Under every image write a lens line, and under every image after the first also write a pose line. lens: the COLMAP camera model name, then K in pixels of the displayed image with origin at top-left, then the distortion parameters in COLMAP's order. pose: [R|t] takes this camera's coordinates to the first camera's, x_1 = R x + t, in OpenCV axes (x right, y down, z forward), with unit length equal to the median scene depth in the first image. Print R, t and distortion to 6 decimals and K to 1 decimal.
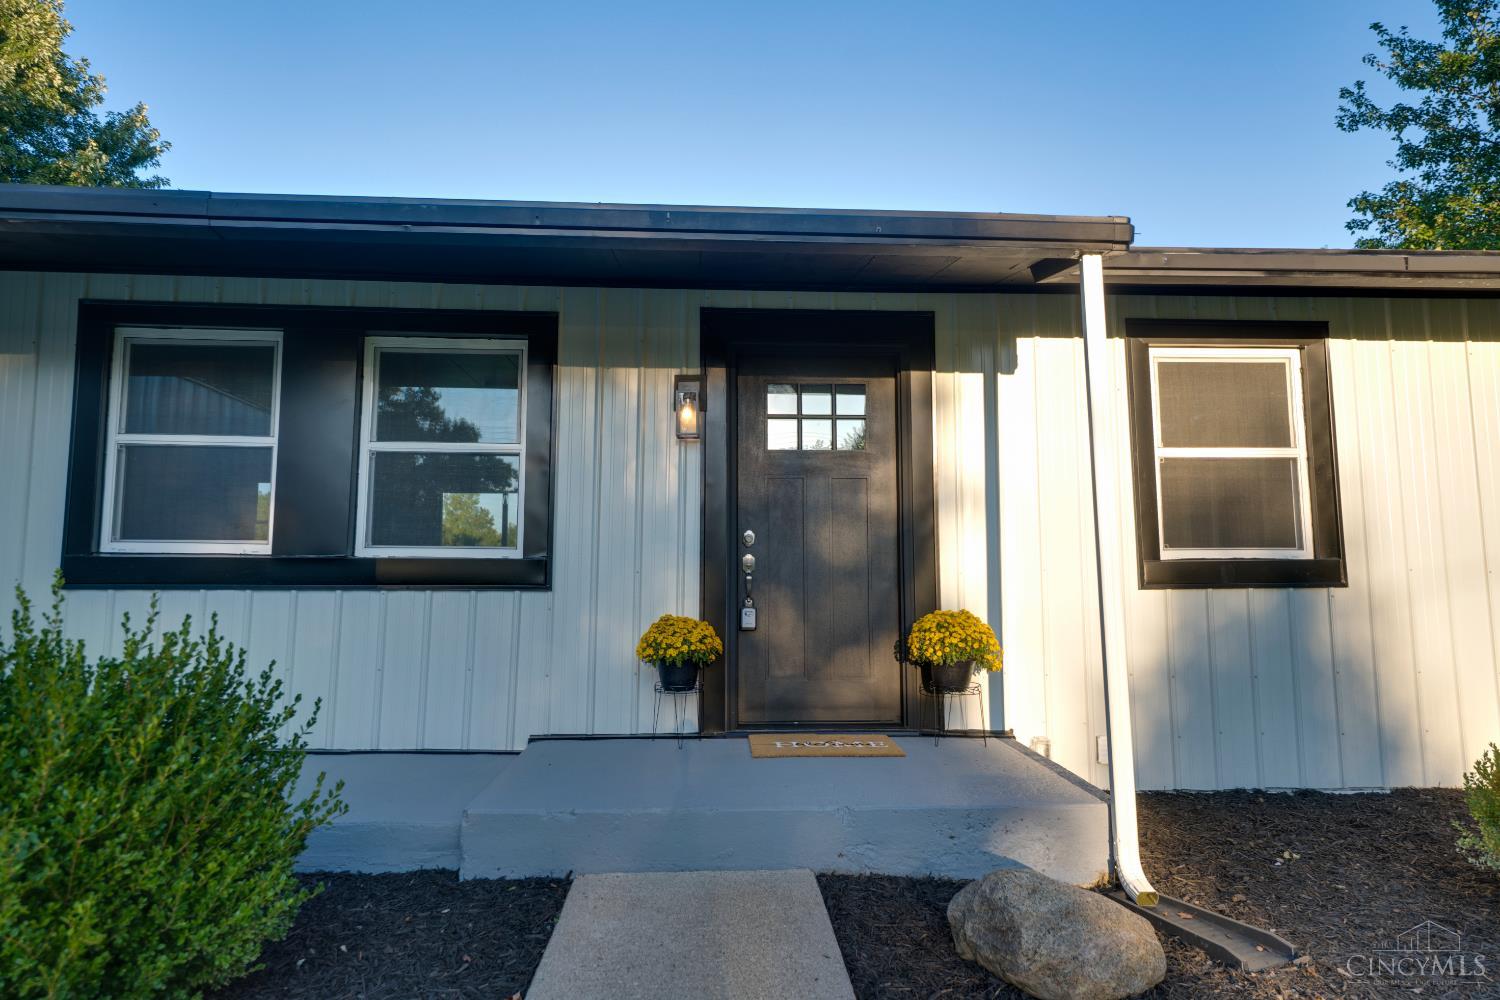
lens RADIAL K [[935.8, 0, 750.0], [0, 935.8, 500.0], [0, 0, 1]] dist [0.001029, -0.000222]
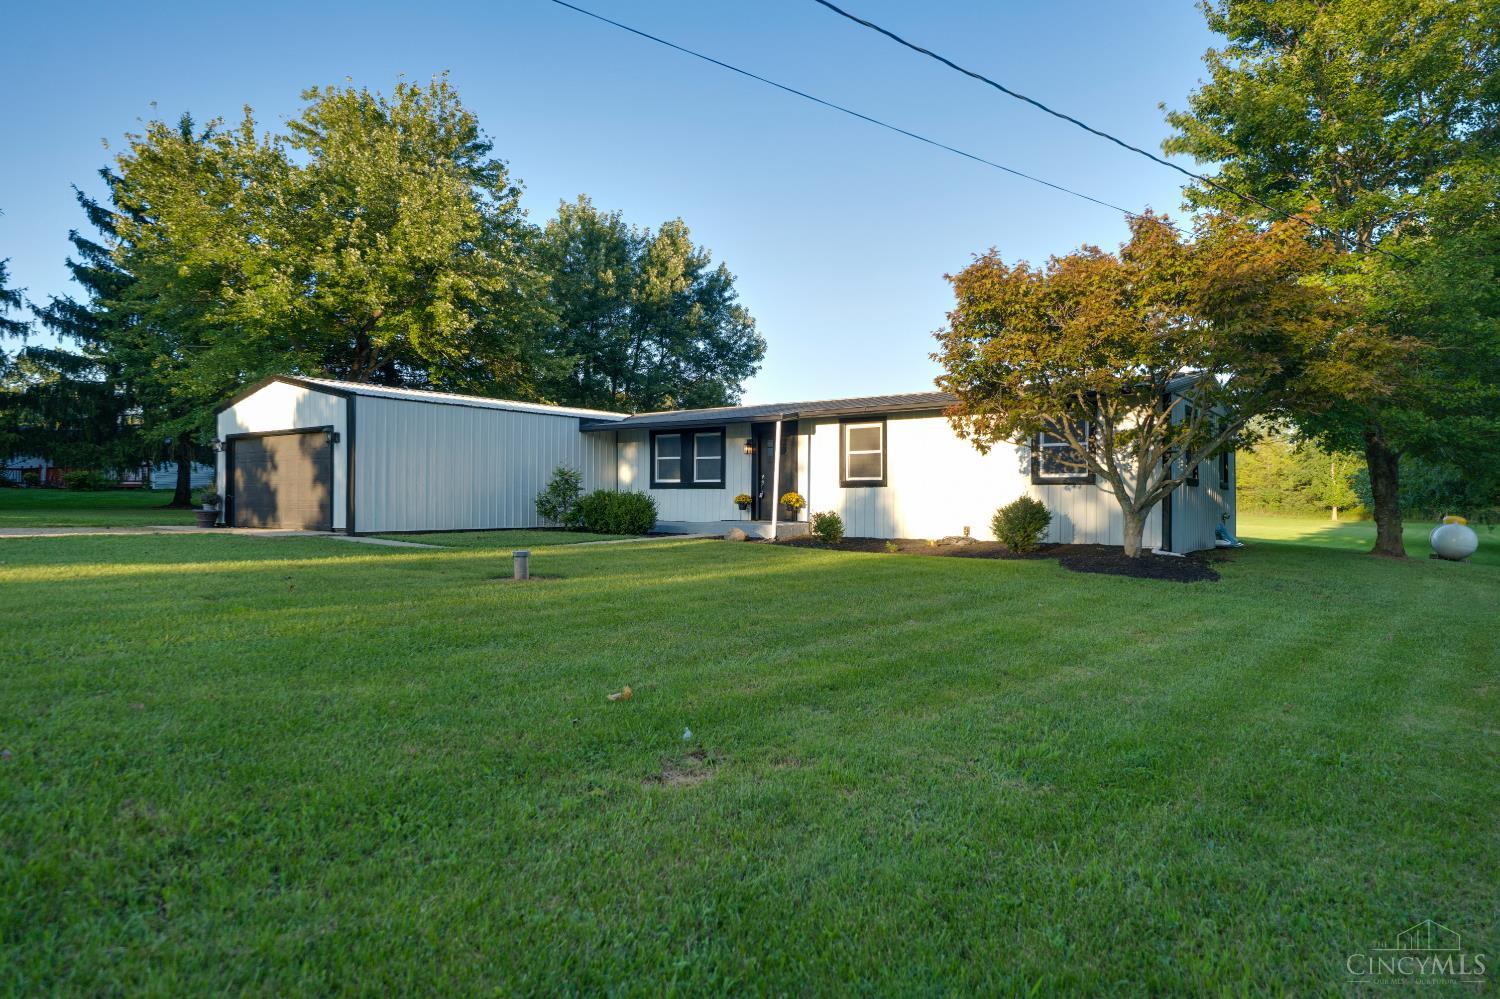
lens RADIAL K [[785.0, 0, 750.0], [0, 785.0, 499.5], [0, 0, 1]] dist [0.000285, -0.000396]
pose [[0.776551, 0.004989, -0.630034, 2.242395], [0.085000, 0.989997, 0.112606, -0.268930], [0.624294, -0.140997, 0.768360, -1.839643]]
